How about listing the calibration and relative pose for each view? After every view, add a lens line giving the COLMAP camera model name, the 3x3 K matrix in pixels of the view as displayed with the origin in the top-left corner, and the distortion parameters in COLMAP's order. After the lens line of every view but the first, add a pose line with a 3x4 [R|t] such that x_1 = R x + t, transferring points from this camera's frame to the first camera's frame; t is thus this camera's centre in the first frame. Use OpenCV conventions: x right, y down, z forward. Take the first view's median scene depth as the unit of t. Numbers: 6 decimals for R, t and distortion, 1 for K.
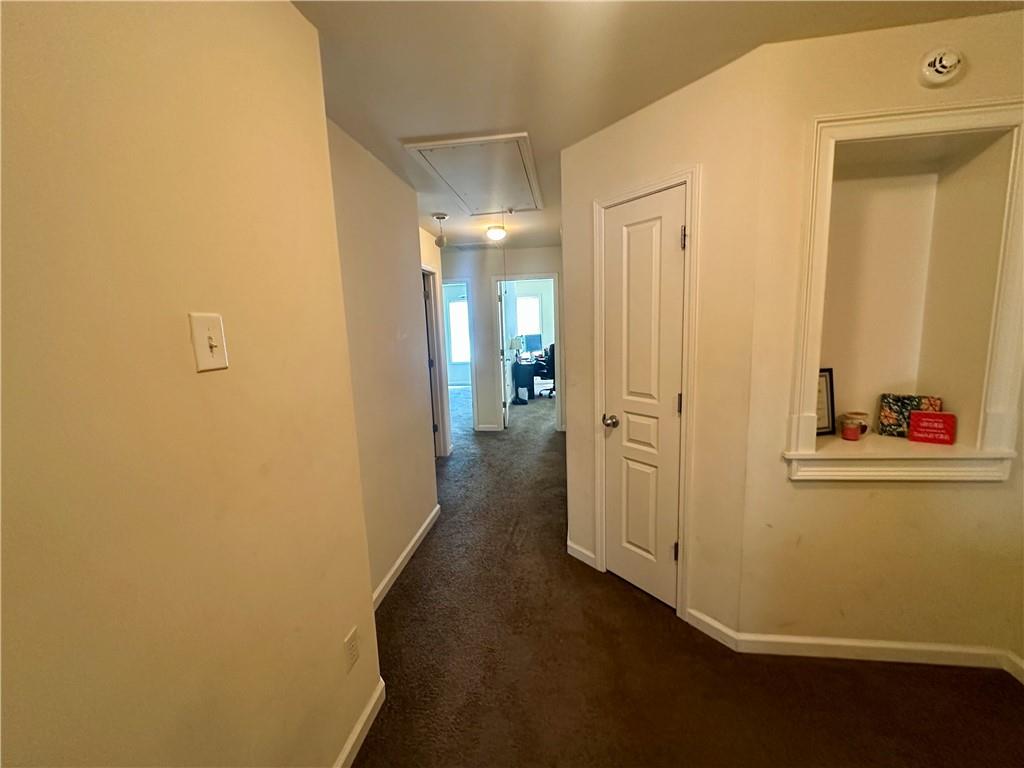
lens RADIAL K [[408.9, 0, 513.9], [0, 408.9, 383.2], [0, 0, 1]] dist [-0.001121, 0.000965]
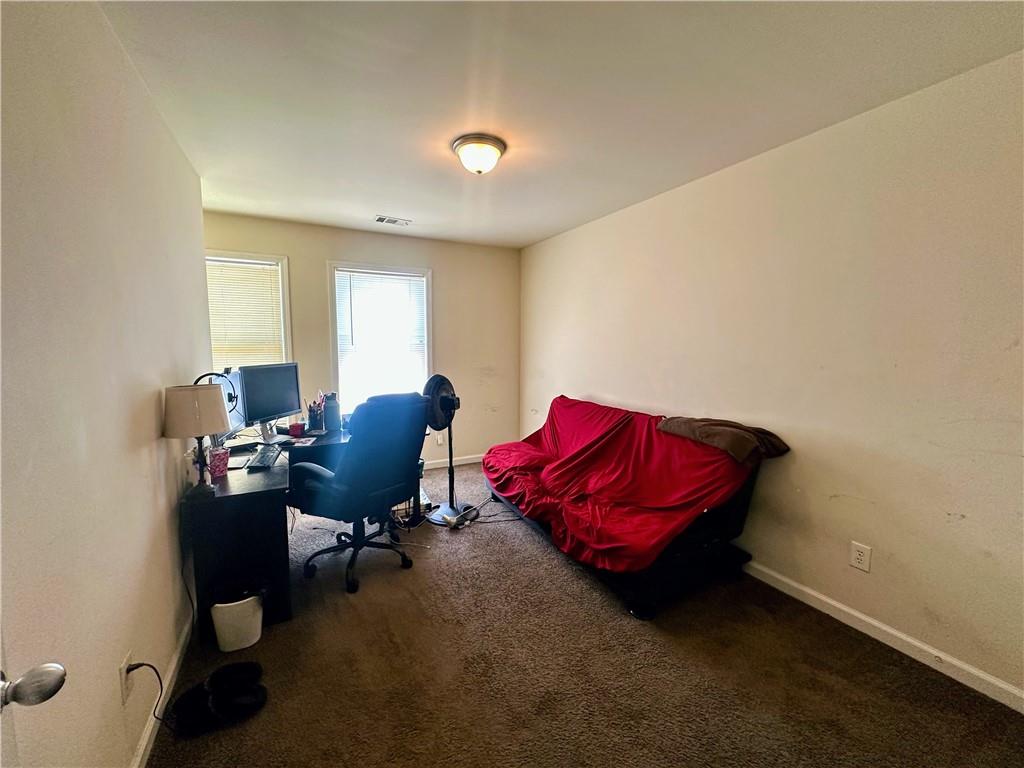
lens RADIAL K [[408.9, 0, 511.6], [0, 408.9, 381.8], [0, 0, 1]] dist [-0.001121, 0.000965]
pose [[0.812176, -0.021897, 0.583001, 0.014806], [0.057782, 0.997401, -0.043034, -0.083814], [-0.580544, 0.068638, 0.811331, 0.648524]]
